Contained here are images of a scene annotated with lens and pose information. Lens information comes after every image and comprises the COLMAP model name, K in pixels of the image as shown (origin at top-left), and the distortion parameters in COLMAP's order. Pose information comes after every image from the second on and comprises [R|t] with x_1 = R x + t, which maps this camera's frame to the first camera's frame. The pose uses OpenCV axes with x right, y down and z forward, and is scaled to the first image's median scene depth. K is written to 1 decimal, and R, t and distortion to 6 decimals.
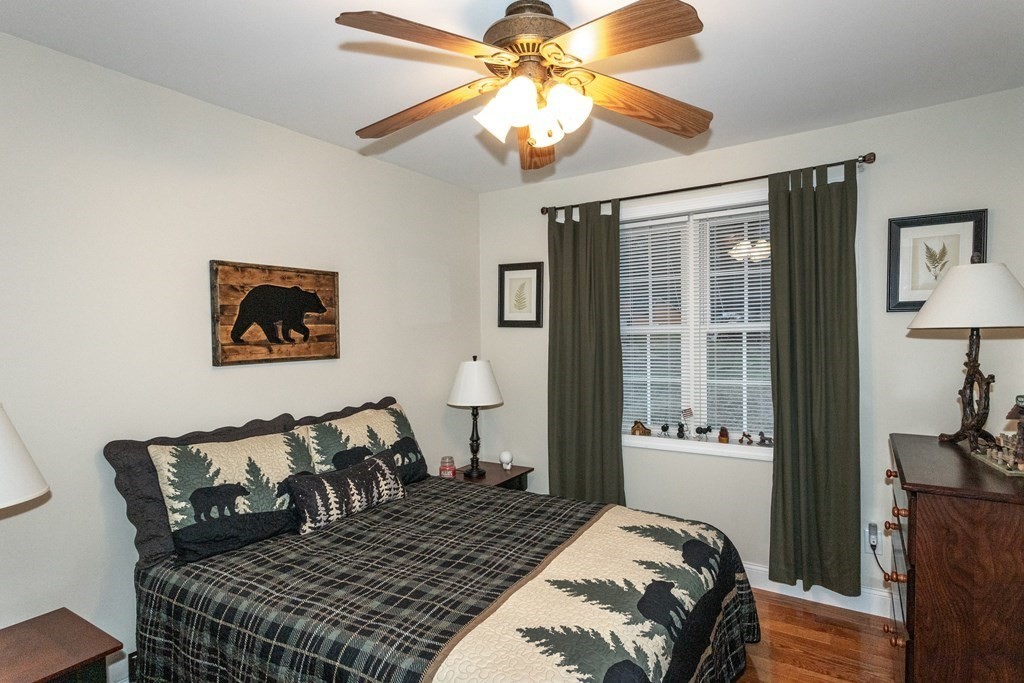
lens RADIAL K [[490.3, 0, 509.7], [0, 490.3, 345.4], [0, 0, 1]] dist [-0.003219, 0.002610]
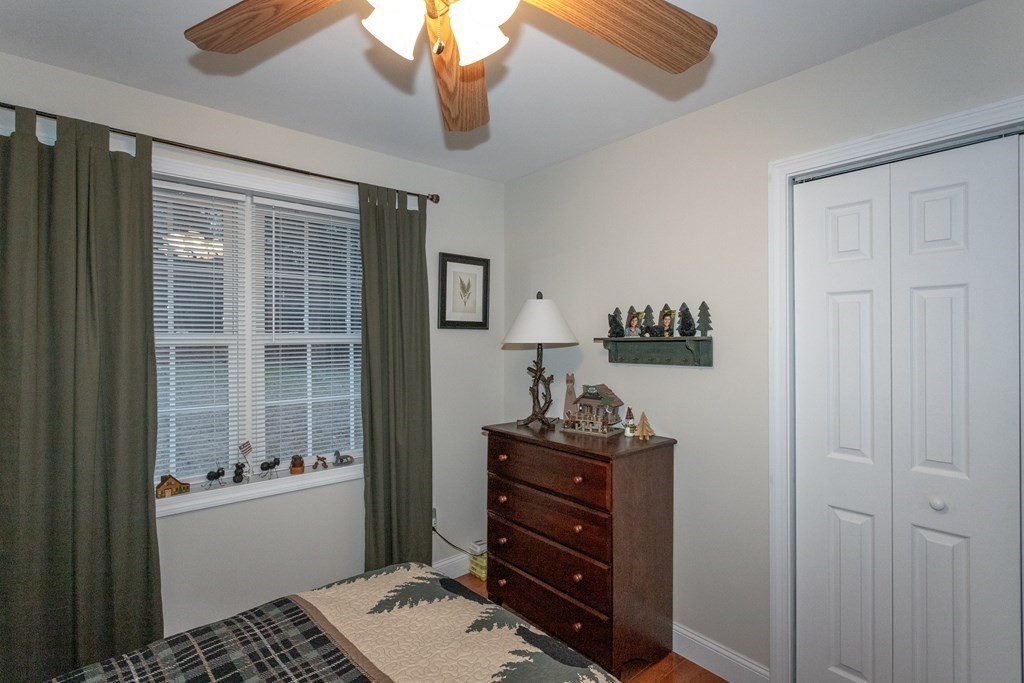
lens RADIAL K [[490.3, 0, 516.3], [0, 490.3, 340.4], [0, 0, 1]] dist [-0.003219, 0.002610]
pose [[0.290904, 0.015999, 0.956618, -0.280351], [0.018784, 0.999572, -0.022430, -0.007097], [-0.956568, 0.024495, 0.290479, 0.392037]]
